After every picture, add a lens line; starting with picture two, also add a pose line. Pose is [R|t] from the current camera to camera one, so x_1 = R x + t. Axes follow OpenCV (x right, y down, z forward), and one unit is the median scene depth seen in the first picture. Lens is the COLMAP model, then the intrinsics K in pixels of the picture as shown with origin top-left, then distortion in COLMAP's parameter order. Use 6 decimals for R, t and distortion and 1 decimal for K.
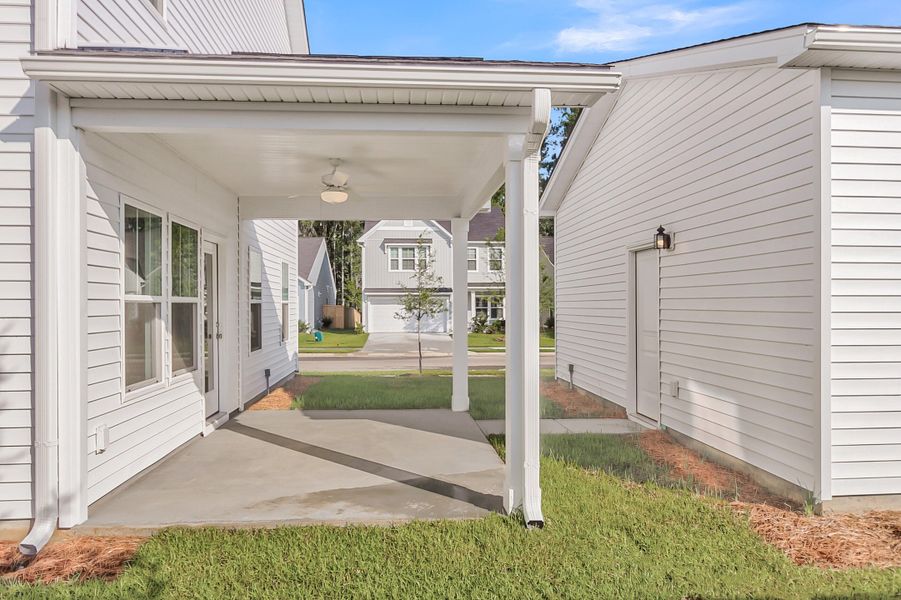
lens RADIAL K [[584.8, 0, 450.5], [0, 584.8, 300.0], [0, 0, 1]] dist [0.000900, 0.000853]
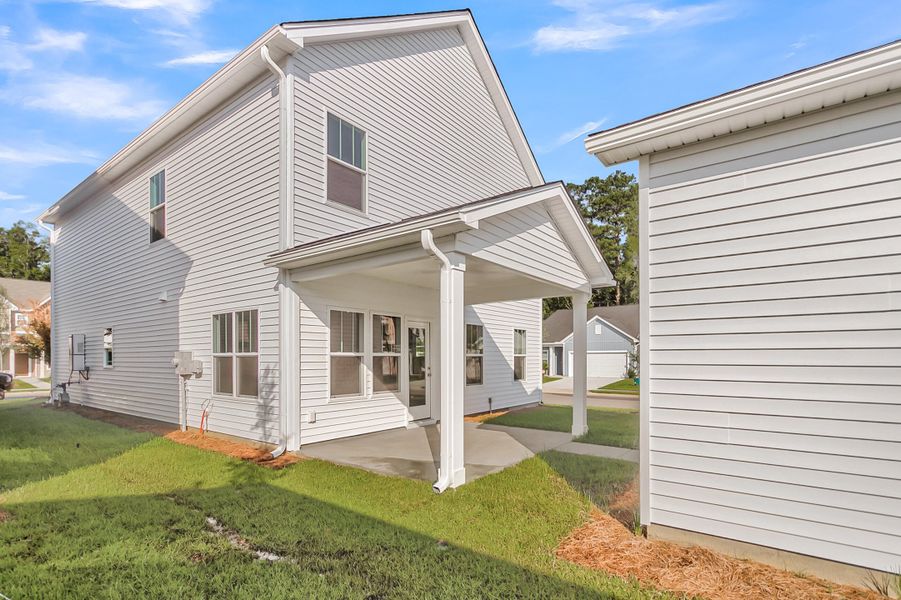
lens RADIAL K [[442.6, 0, 449.3], [0, 442.6, 356.2], [0, 0, 1]] dist [0.000705, 0.000127]
pose [[0.750230, -0.000277, -0.661177, 0.809693], [0.004900, 0.999975, 0.005141, -0.001516], [0.661159, -0.007096, 0.750212, 0.065054]]
